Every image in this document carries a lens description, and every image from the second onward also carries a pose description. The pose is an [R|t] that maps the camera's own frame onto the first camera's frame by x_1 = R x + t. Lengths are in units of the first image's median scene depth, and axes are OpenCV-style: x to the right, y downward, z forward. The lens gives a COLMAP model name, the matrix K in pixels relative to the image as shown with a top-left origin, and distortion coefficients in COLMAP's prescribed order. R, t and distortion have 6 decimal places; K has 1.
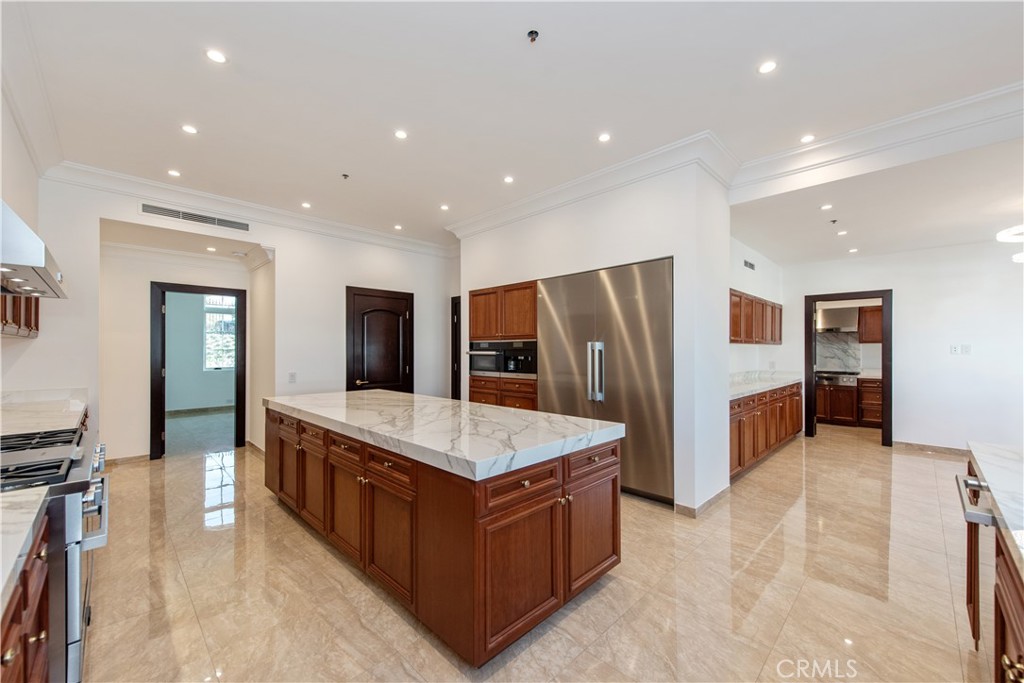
lens RADIAL K [[402.3, 0, 519.5], [0, 402.3, 348.6], [0, 0, 1]] dist [0.006976, -0.000170]
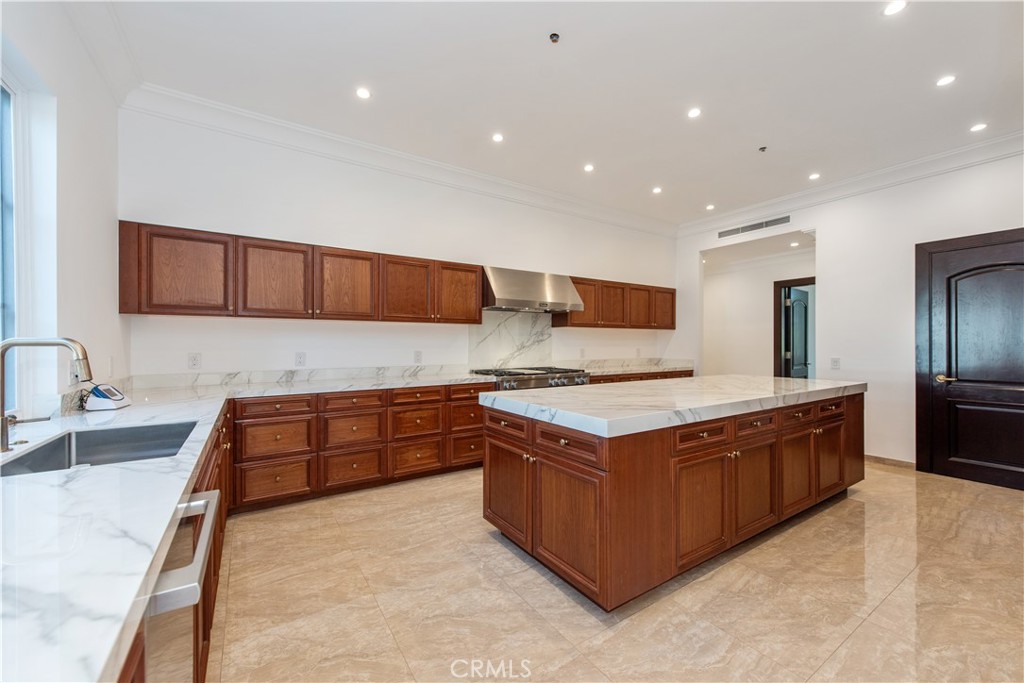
lens RADIAL K [[402.3, 0, 516.4], [0, 402.3, 344.8], [0, 0, 1]] dist [0.006976, -0.000170]
pose [[-0.207269, 0.003215, -0.978279, 0.544735], [0.002738, 0.999993, 0.002706, 0.027916], [0.978280, -0.002117, -0.207277, 0.542924]]
